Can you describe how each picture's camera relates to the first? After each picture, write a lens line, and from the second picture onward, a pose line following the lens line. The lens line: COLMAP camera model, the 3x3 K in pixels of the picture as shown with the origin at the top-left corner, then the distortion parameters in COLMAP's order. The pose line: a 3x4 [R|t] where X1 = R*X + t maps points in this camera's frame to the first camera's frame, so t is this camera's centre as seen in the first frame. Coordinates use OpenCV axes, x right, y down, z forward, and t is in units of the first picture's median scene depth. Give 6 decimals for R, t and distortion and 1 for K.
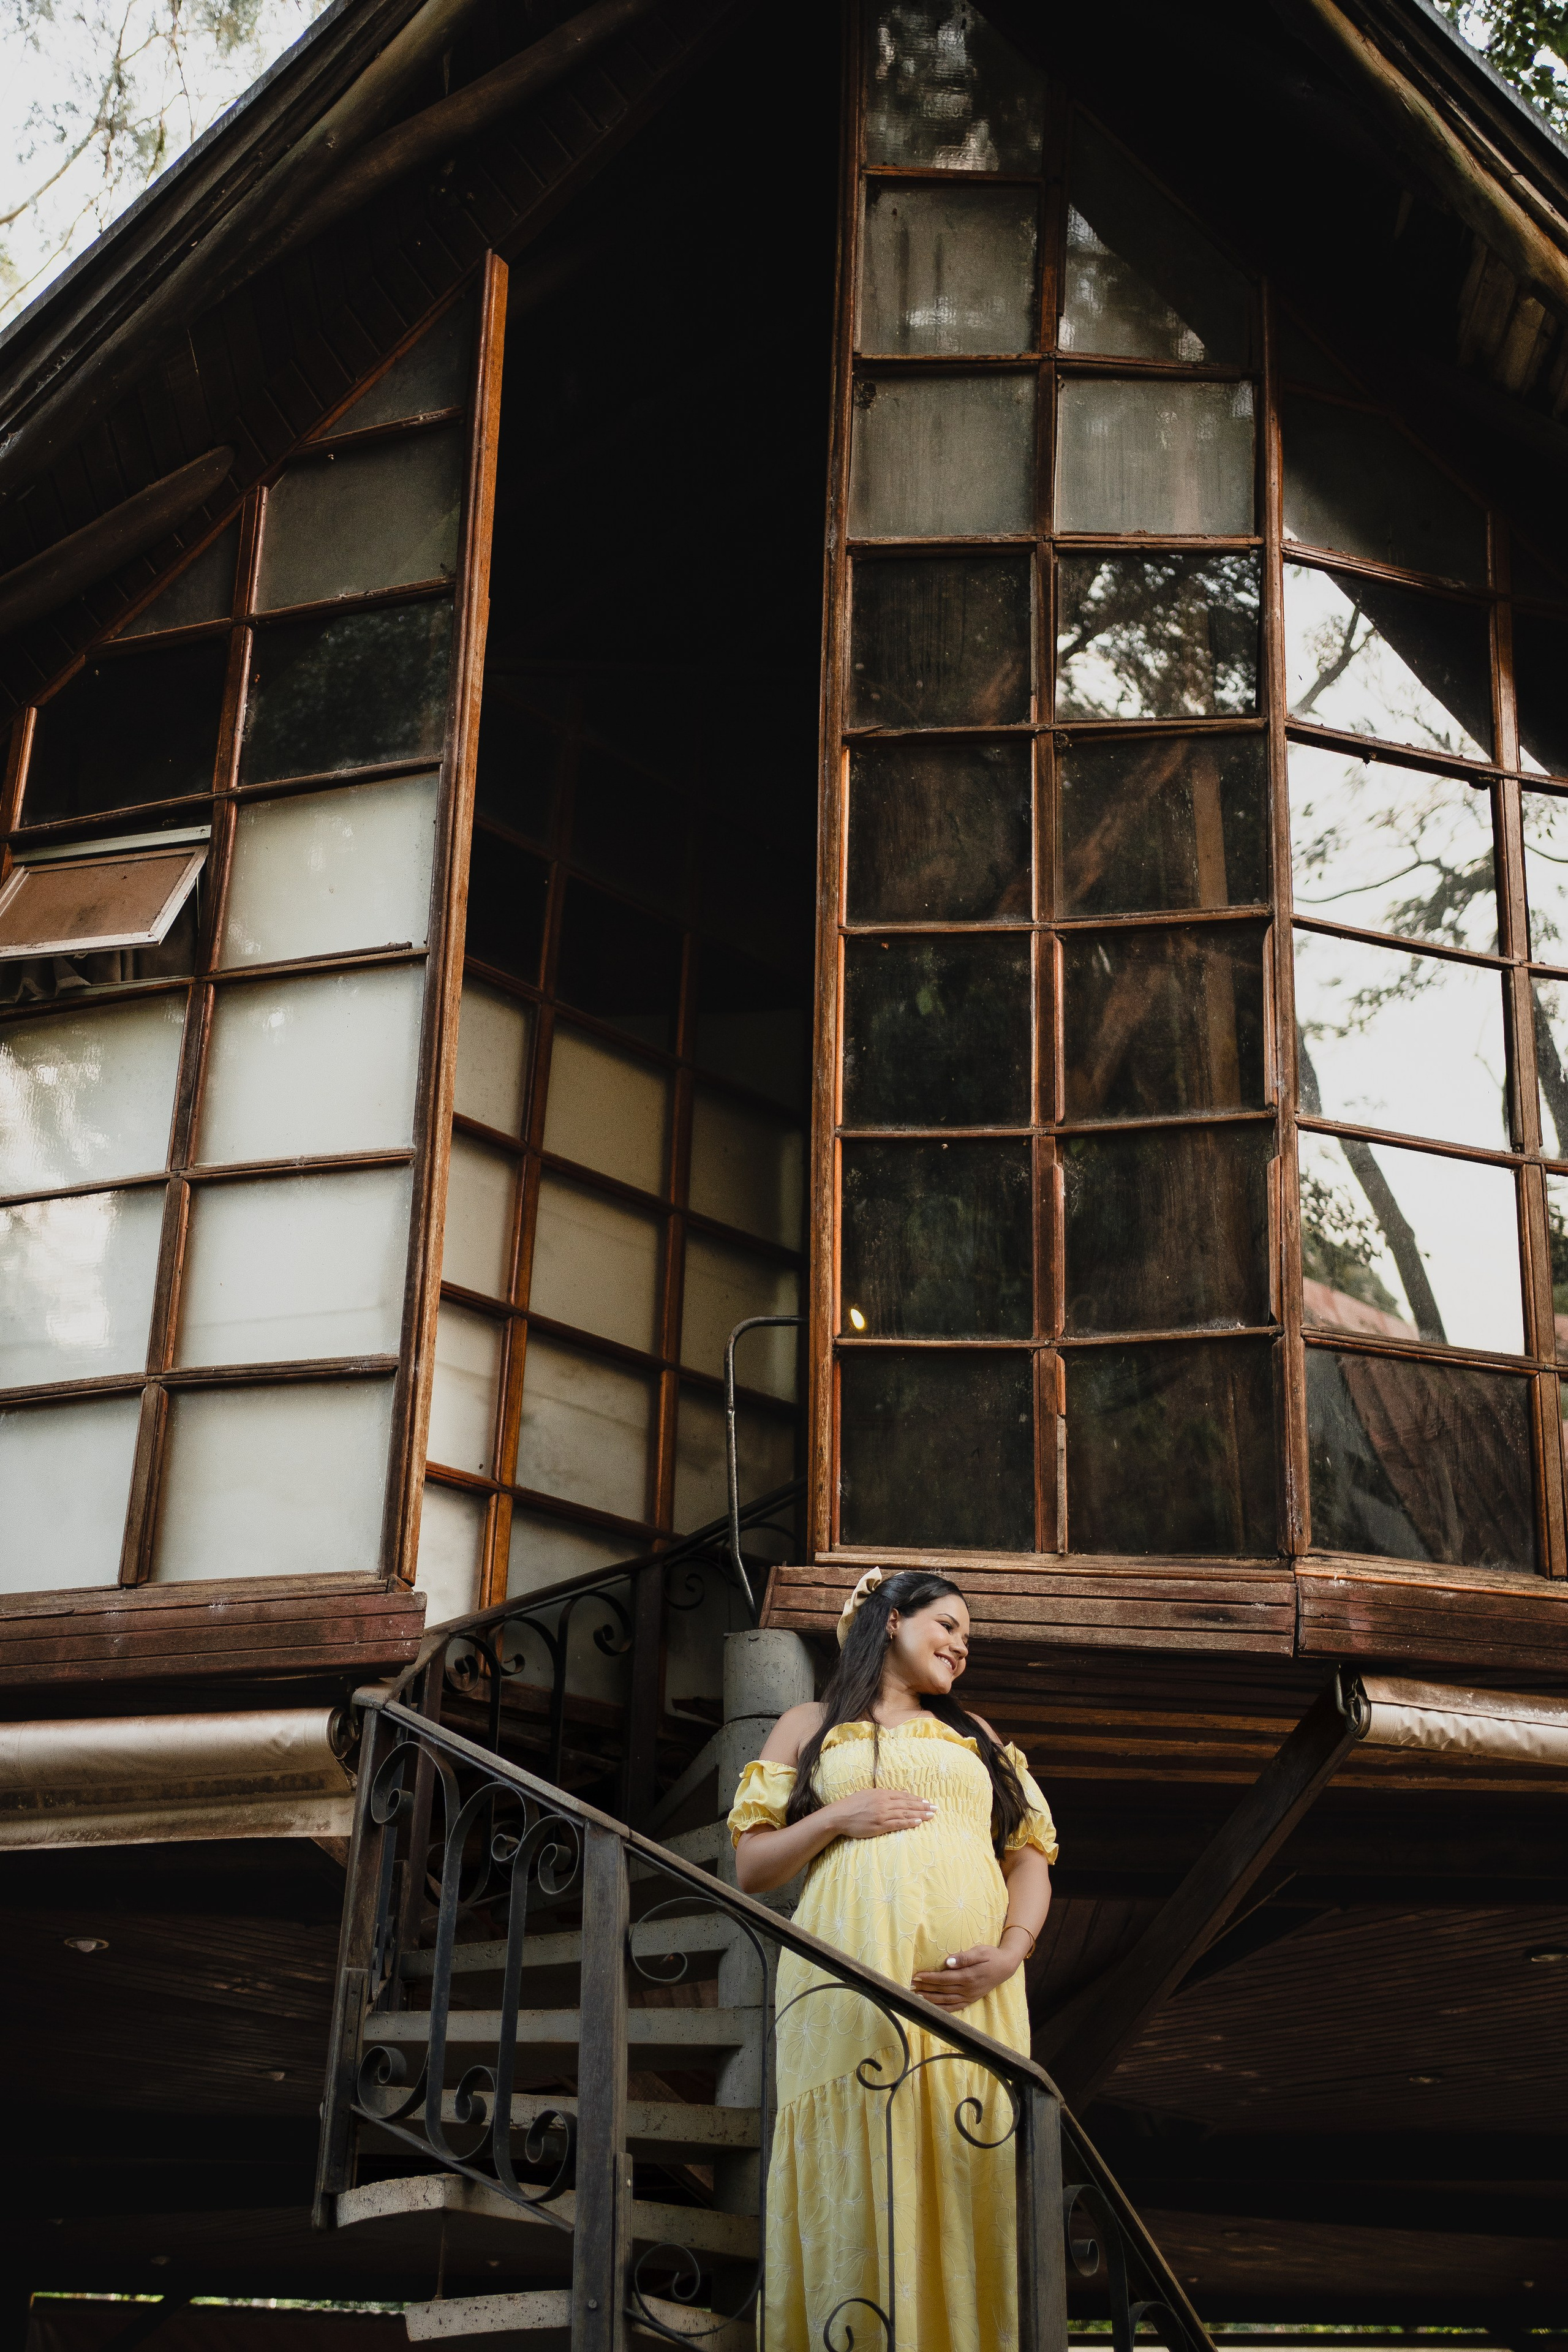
lens RADIAL K [[2349.0, 0, 775.4], [0, 2349.0, 1185.3], [0, 0, 1]] dist [-0.043775, 0.192413]
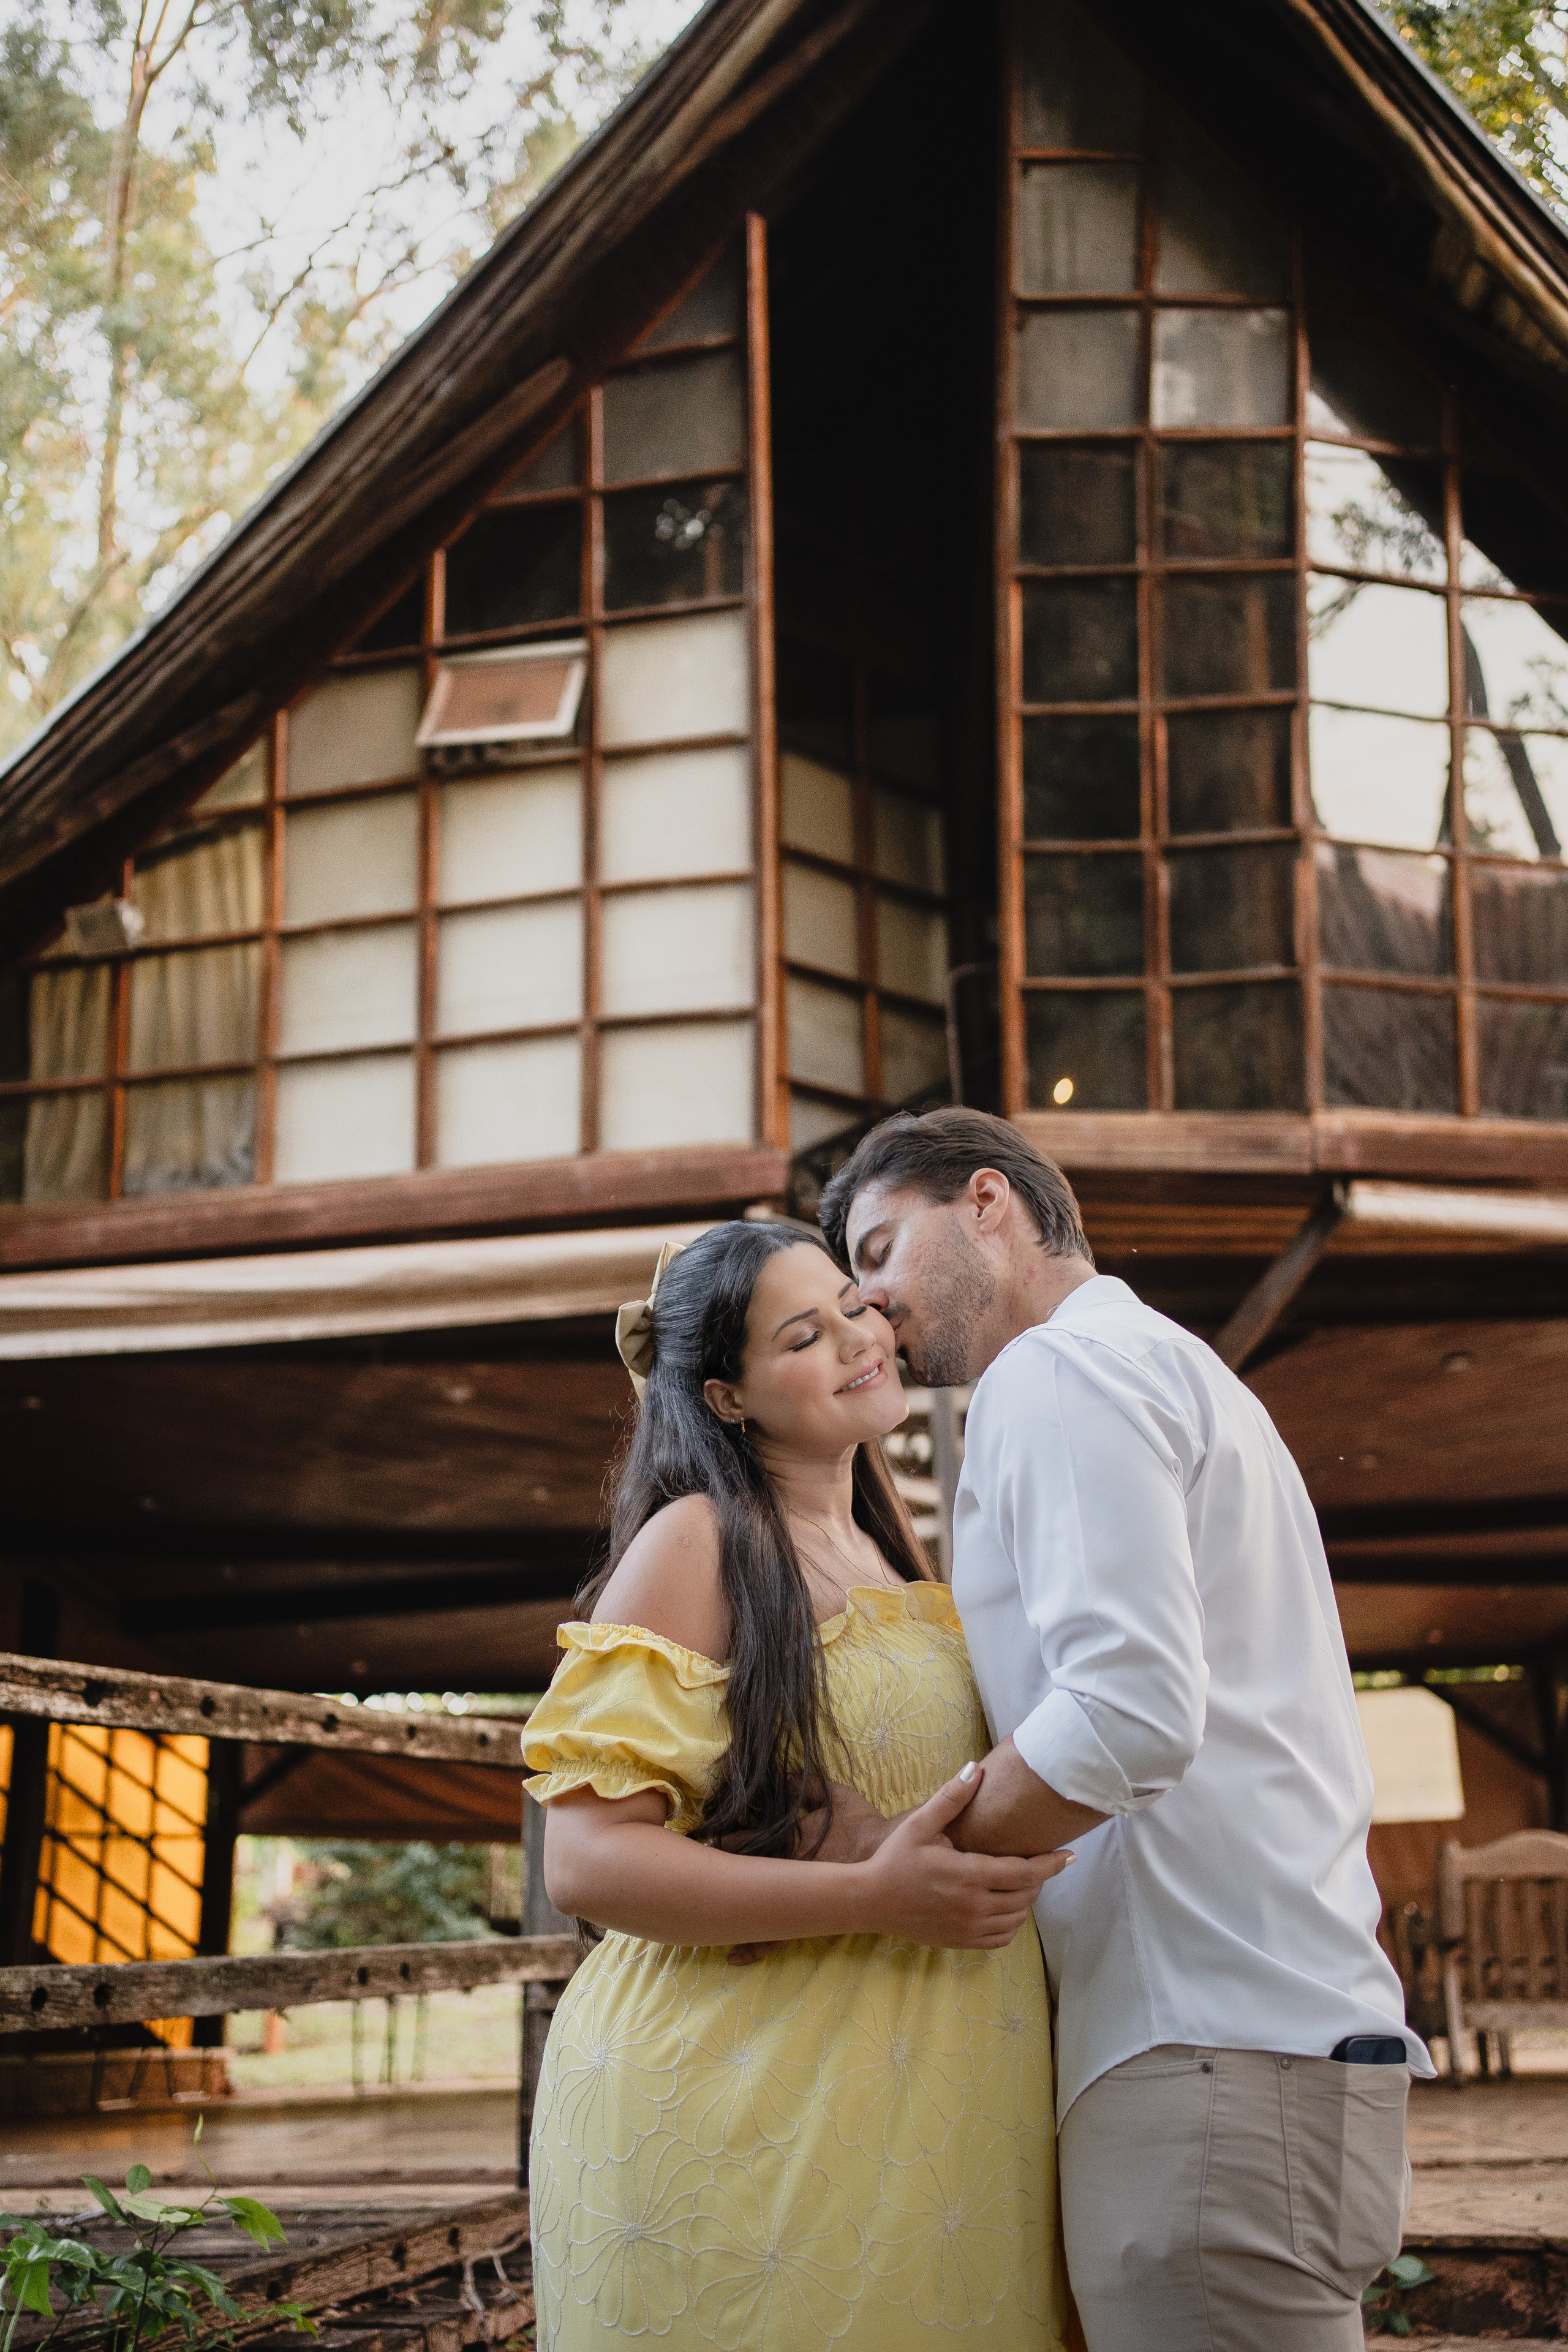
lens RADIAL K [[2401.2, 0, 786.3], [0, 2401.2, 1186.2], [0, 0, 1]] dist [-0.028564, 0.138904]
pose [[0.998834, -0.034235, 0.034046, -0.191553], [0.026723, 0.979284, 0.200723, -0.128373], [-0.040212, -0.199579, 0.979056, -0.597089]]
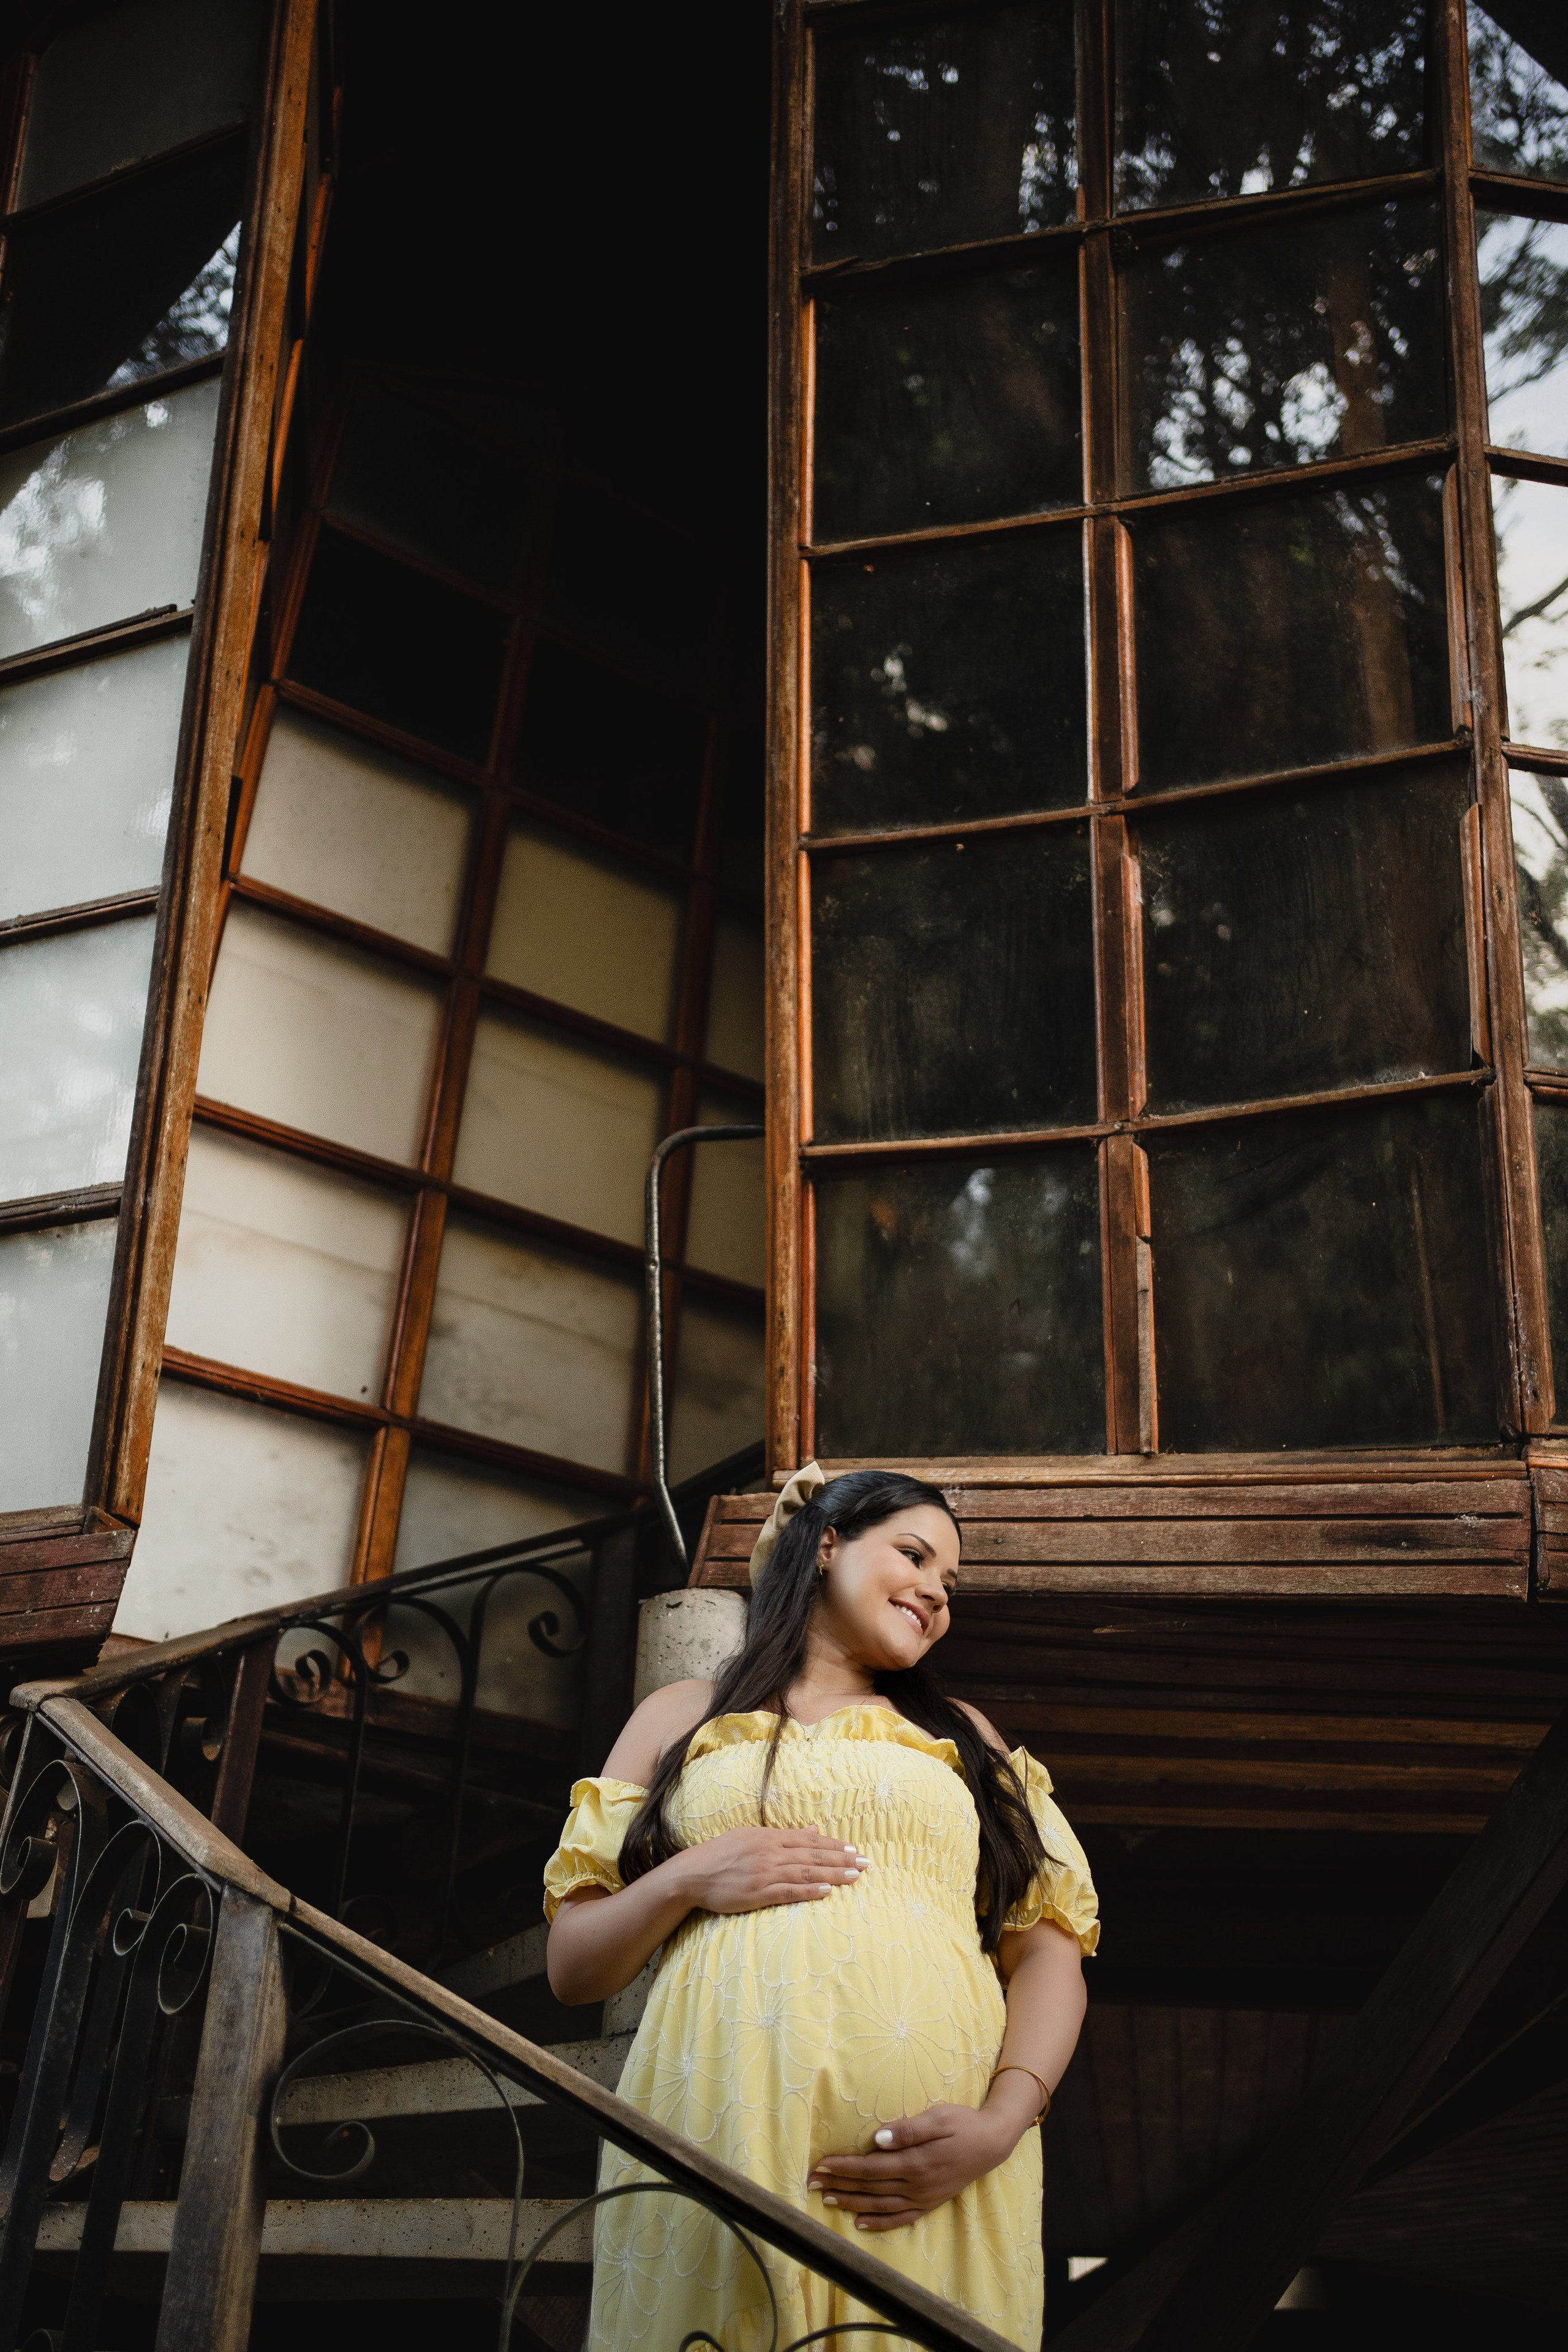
lens RADIAL K [[2369.5, 0, 784.5], [0, 2369.5, 1185.4], [0, 0, 1]] dist [-0.047245, 0.180971]
pose [[0.991331, -0.041965, -0.124503, 0.103785], [0.037639, 0.998610, -0.036898, 0.101643], [0.125878, 0.031892, 0.991533, 0.350911]]
